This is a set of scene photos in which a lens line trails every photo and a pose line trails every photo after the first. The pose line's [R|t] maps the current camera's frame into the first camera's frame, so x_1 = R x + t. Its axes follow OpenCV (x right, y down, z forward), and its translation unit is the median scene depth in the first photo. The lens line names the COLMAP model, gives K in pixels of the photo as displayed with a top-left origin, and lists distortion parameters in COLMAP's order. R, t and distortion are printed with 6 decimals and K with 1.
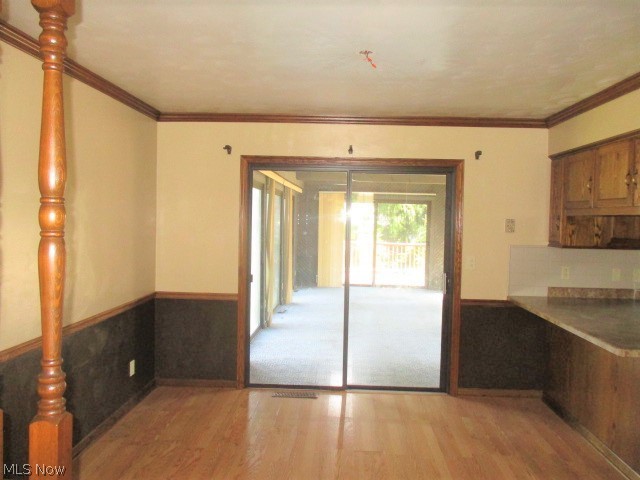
lens RADIAL K [[446.1, 0, 320.0], [0, 446.1, 240.0], [0, 0, 1]] dist [-0.003311, -0.001352]
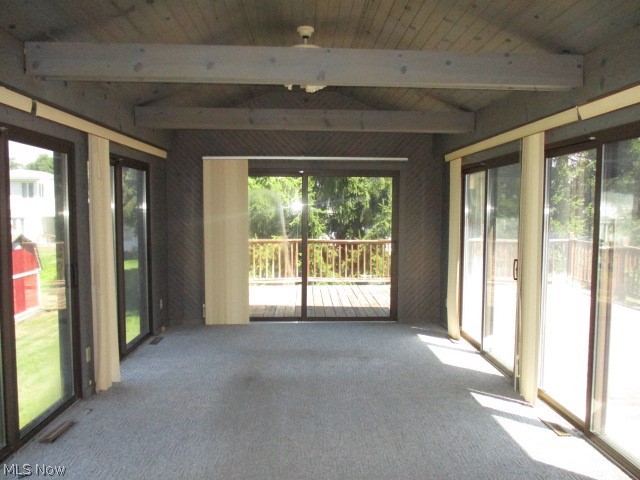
lens RADIAL K [[446.1, 0, 320.0], [0, 446.1, 240.0], [0, 0, 1]] dist [-0.003311, -0.001352]
pose [[0.994747, -0.019749, 0.100443, 0.065881], [0.016834, 0.999415, 0.029778, -0.012810], [-0.100972, -0.027931, 0.994497, 0.324491]]
